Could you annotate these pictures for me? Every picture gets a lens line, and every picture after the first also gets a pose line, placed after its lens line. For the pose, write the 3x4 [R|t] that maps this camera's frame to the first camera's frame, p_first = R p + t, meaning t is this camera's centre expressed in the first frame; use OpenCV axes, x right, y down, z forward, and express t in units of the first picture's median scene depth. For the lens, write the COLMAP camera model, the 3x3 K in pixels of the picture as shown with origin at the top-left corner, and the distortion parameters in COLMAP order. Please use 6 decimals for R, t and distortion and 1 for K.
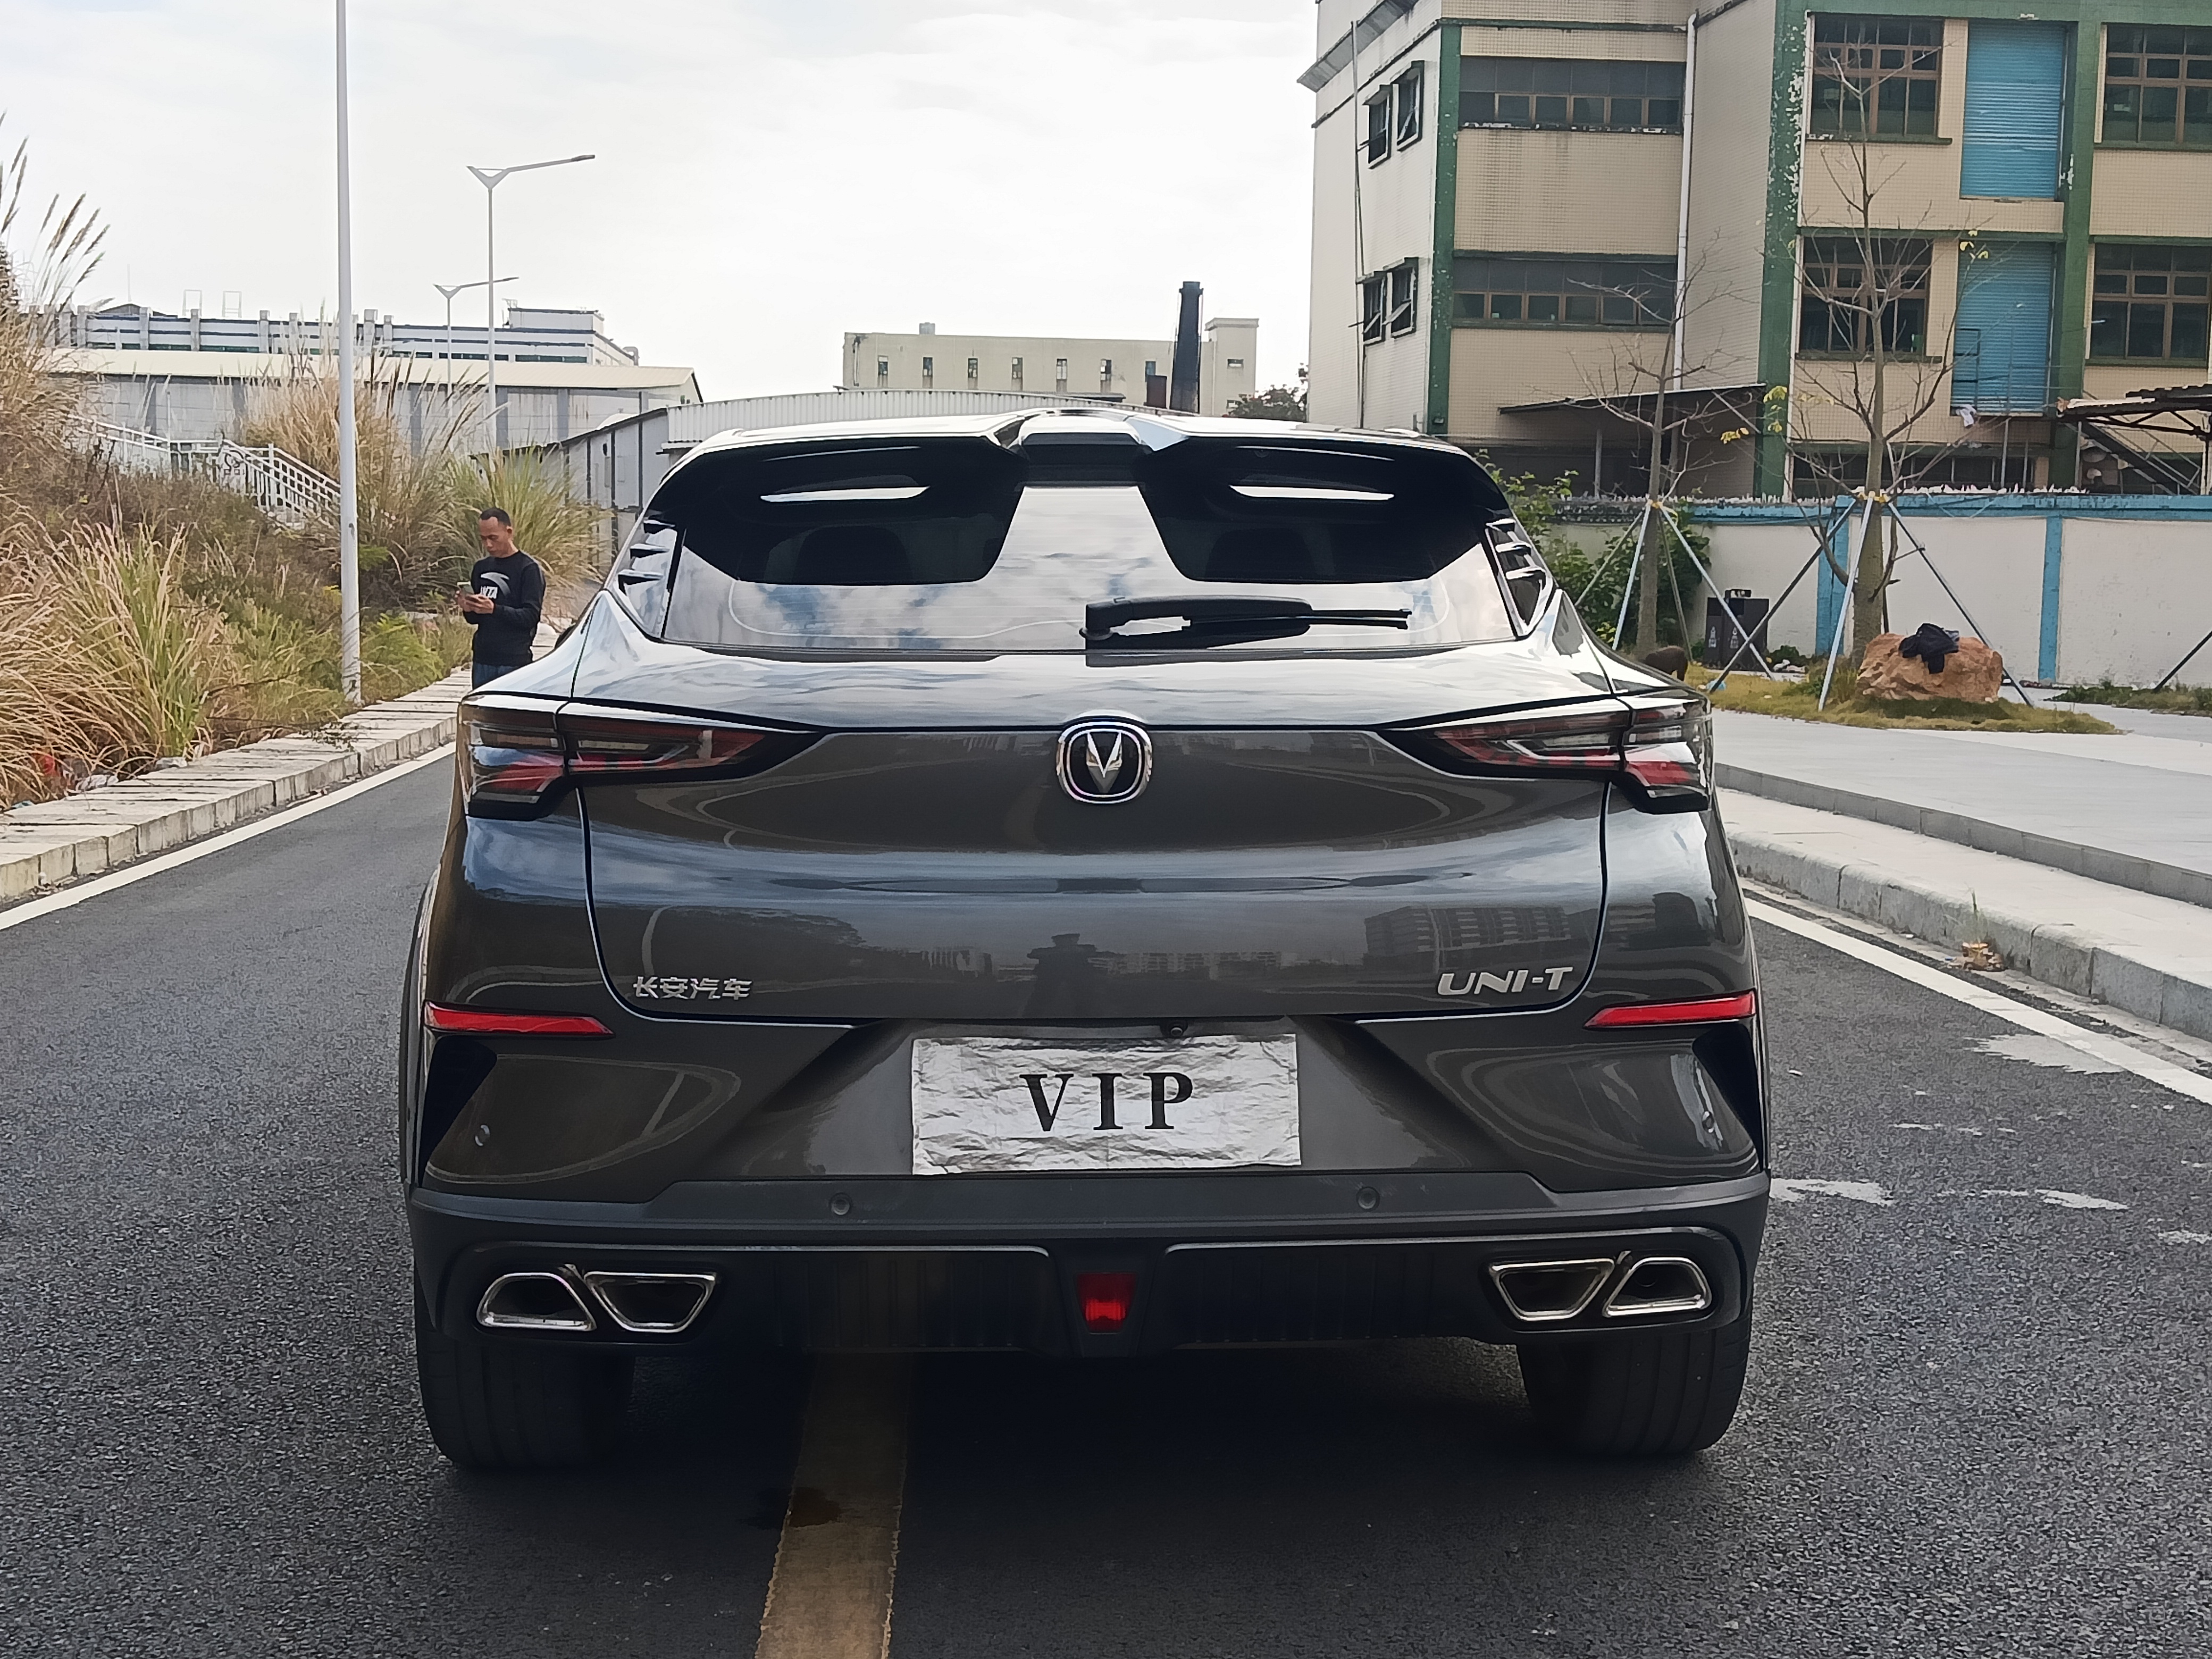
lens RADIAL K [[2960.0, 0, 1106.0], [0, 2960.0, 829.5], [0, 0, 1]] dist [0.160654, -0.461705]
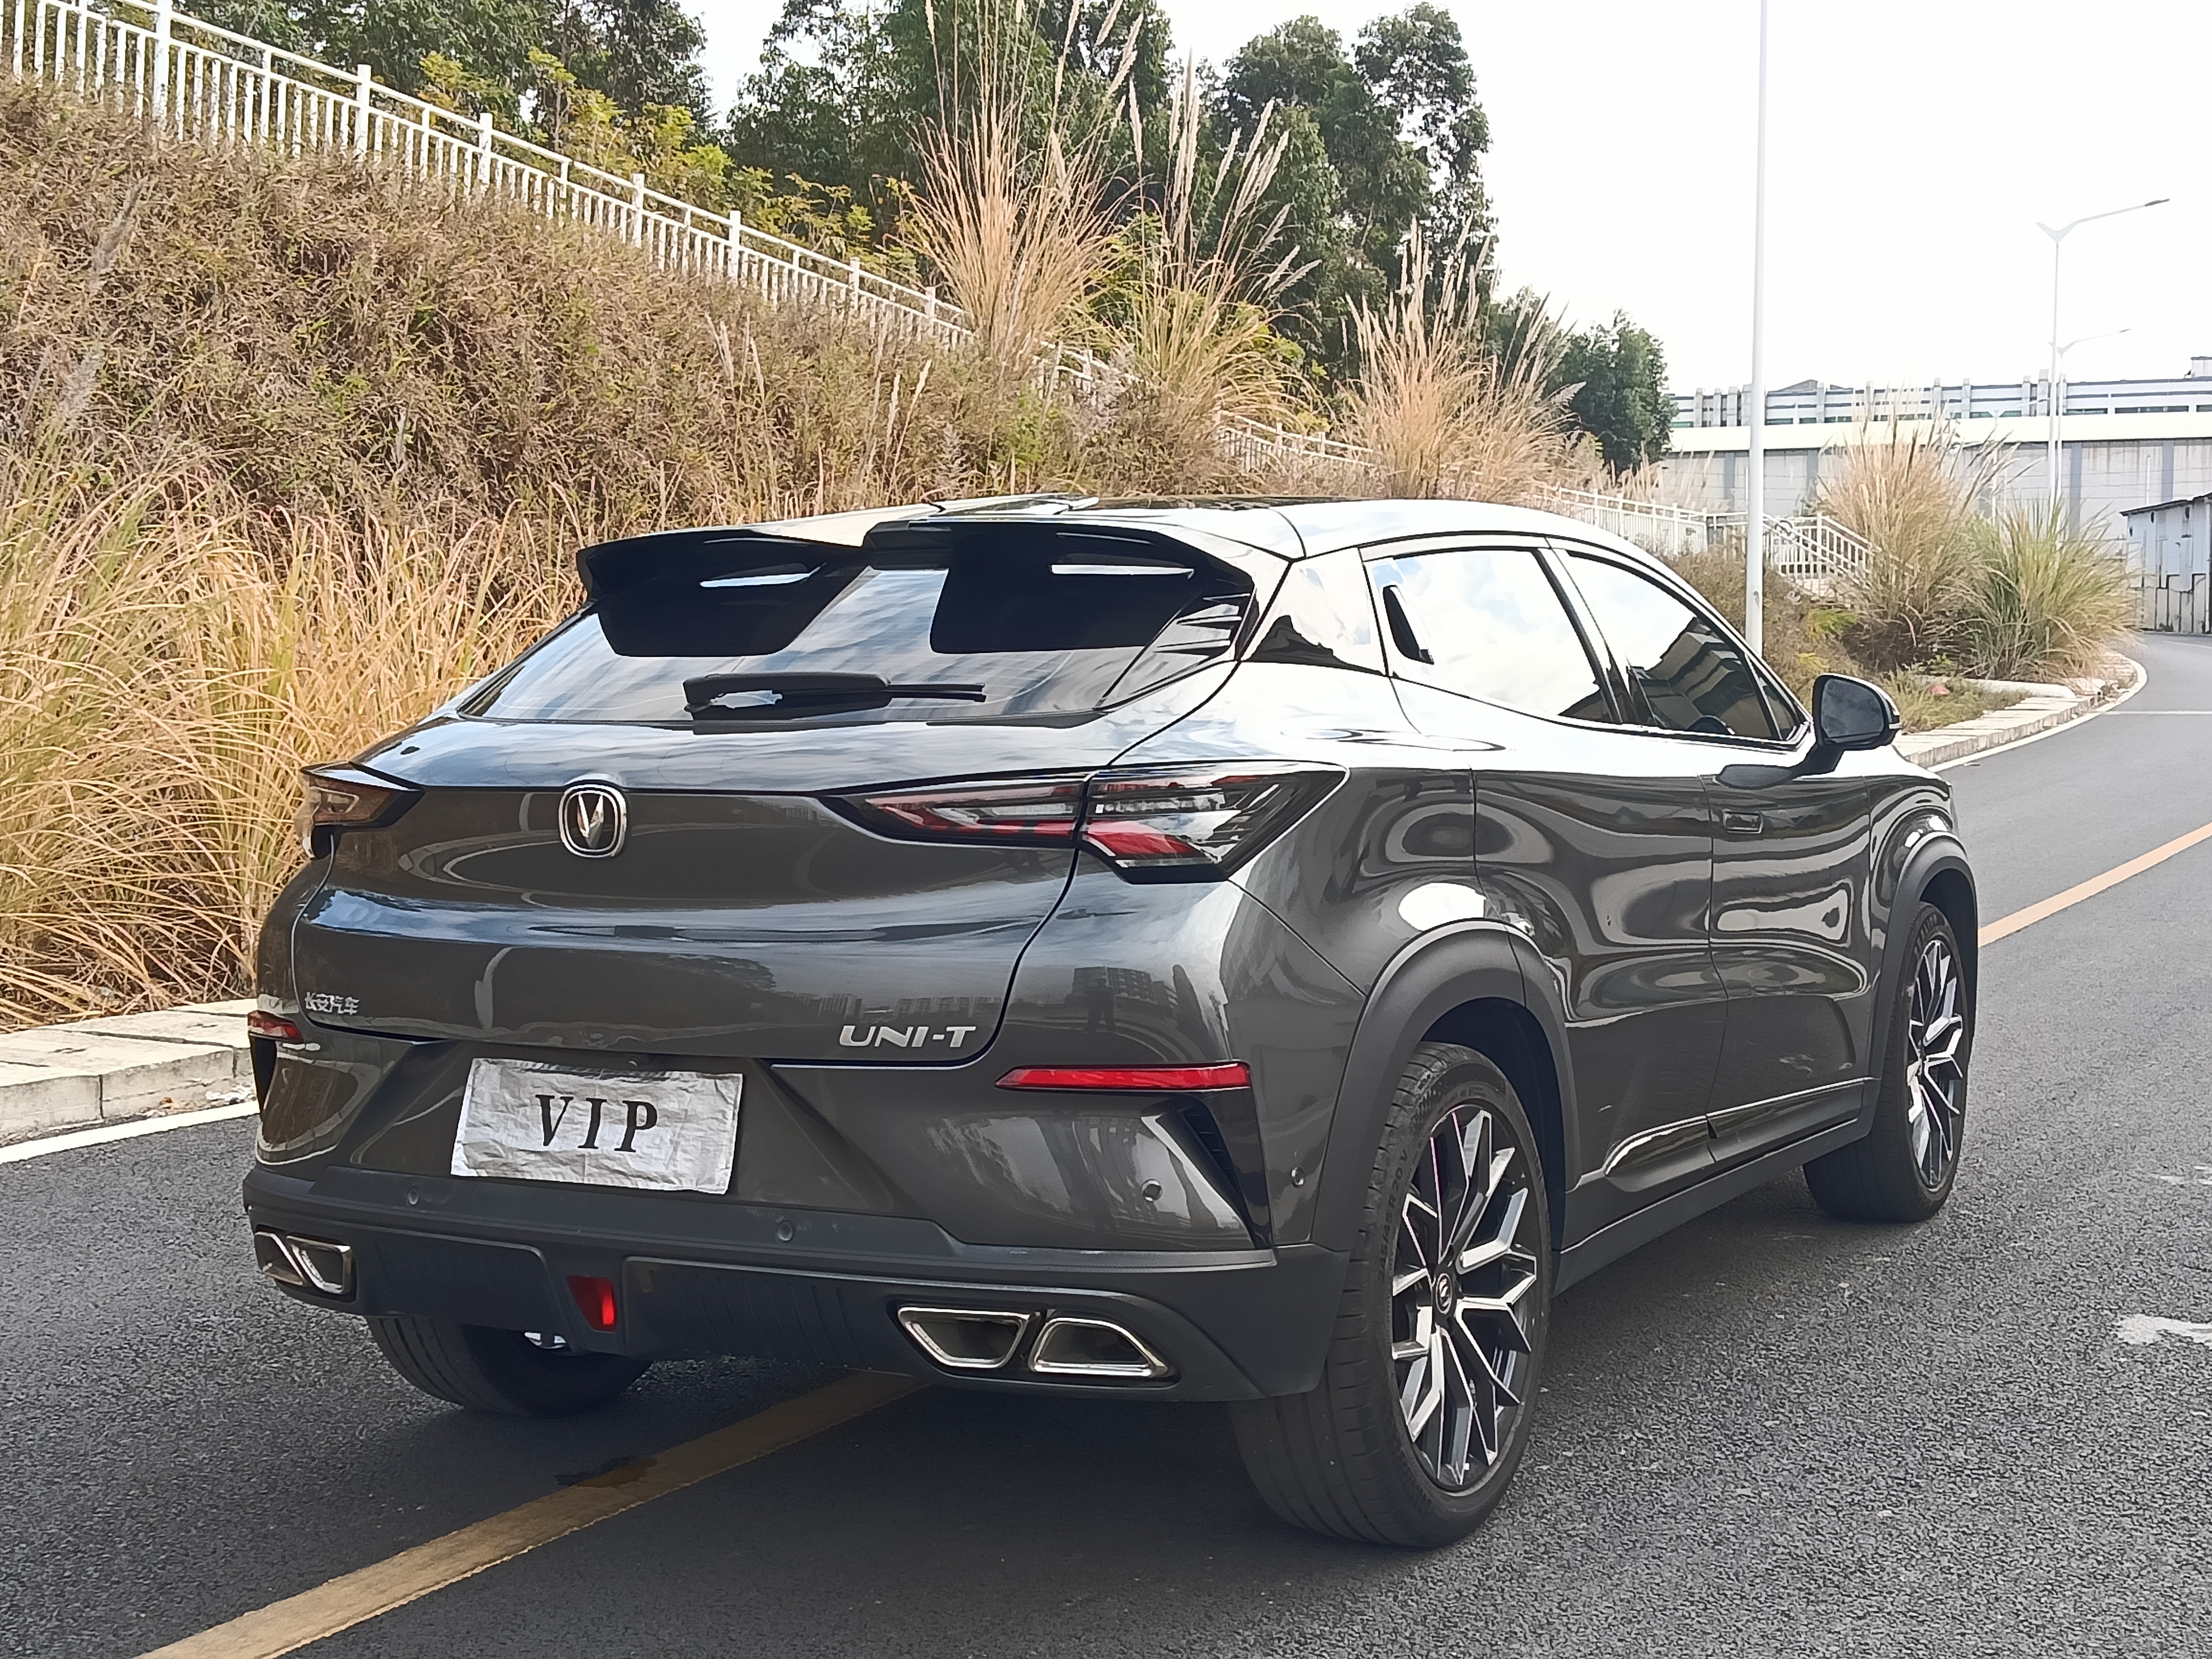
lens RADIAL K [[2960.0, 0, 1106.0], [0, 2960.0, 829.5], [0, 0, 1]] dist [0.160654, -0.461705]
pose [[0.848884, 0.020753, -0.528172, 0.118194], [-0.031958, 0.999416, -0.012095, -0.001855], [0.527613, 0.027147, 0.849051, 0.022555]]
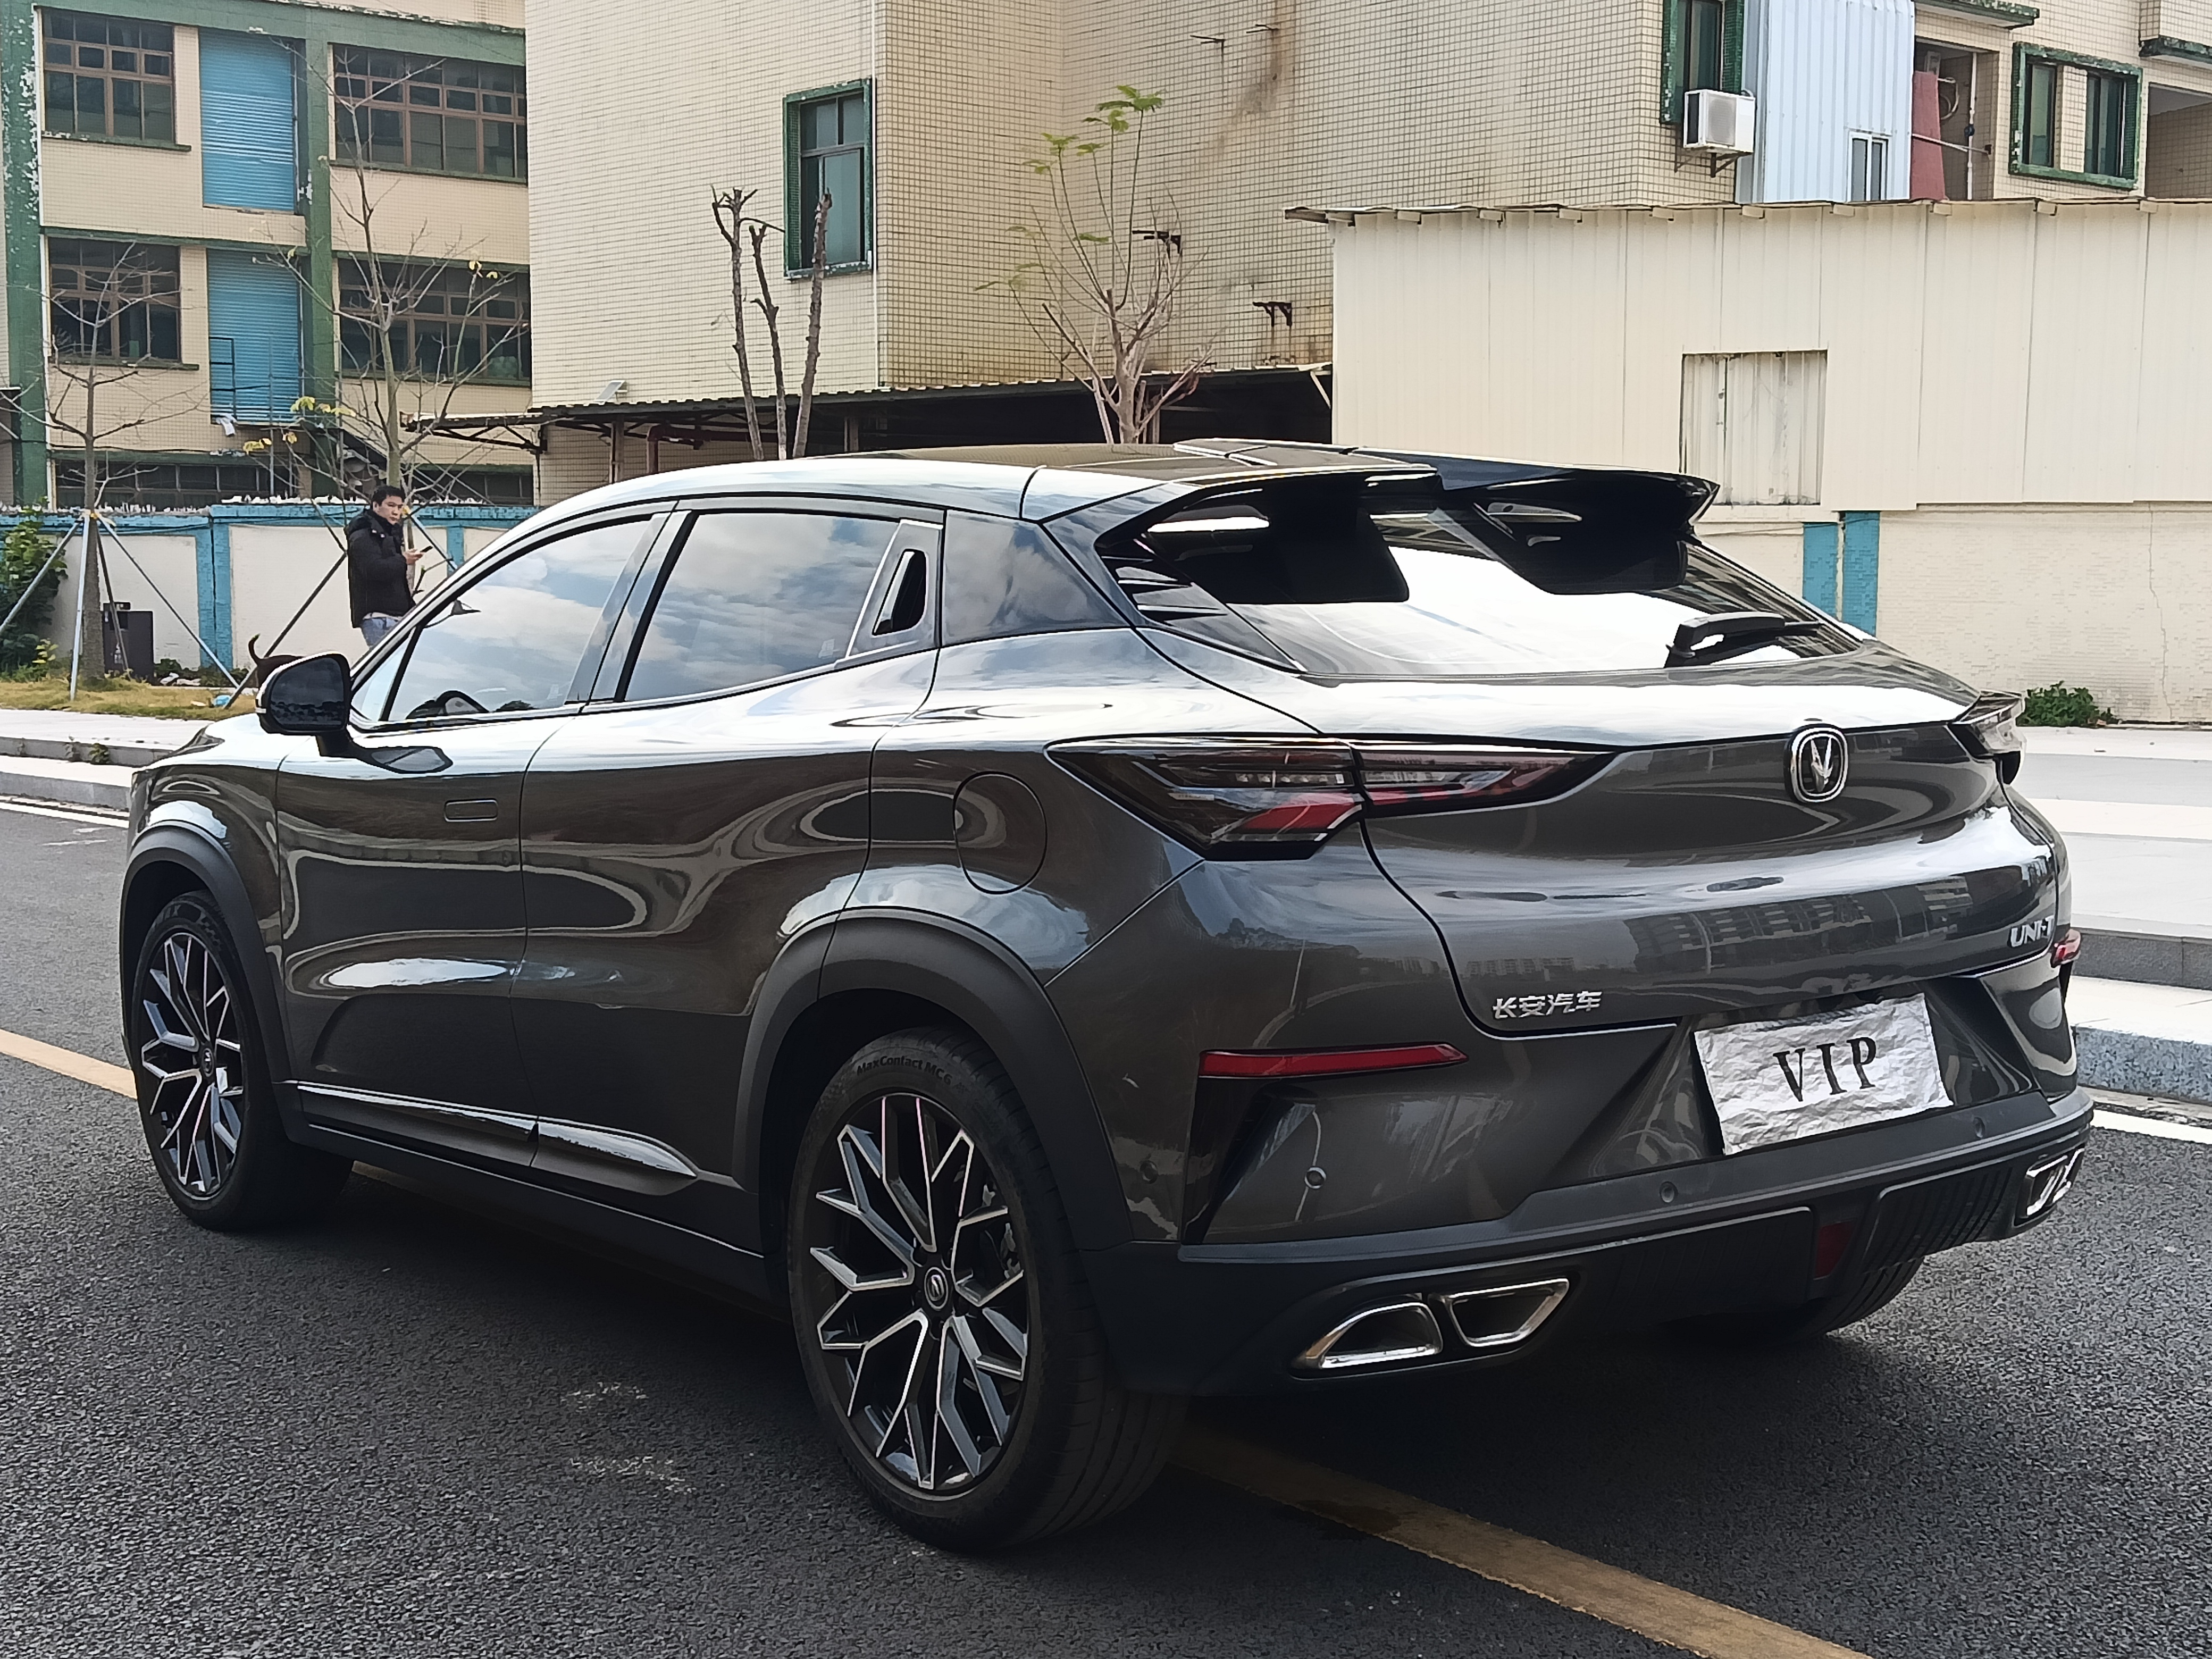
lens RADIAL K [[2960.0, 0, 1106.0], [0, 2960.0, 829.5], [0, 0, 1]] dist [0.160654, -0.461705]
pose [[0.817590, -0.068294, 0.571736, -0.133718], [0.069598, 0.997382, 0.019612, -0.006048], [-0.571579, 0.023757, 0.820203, 0.036660]]
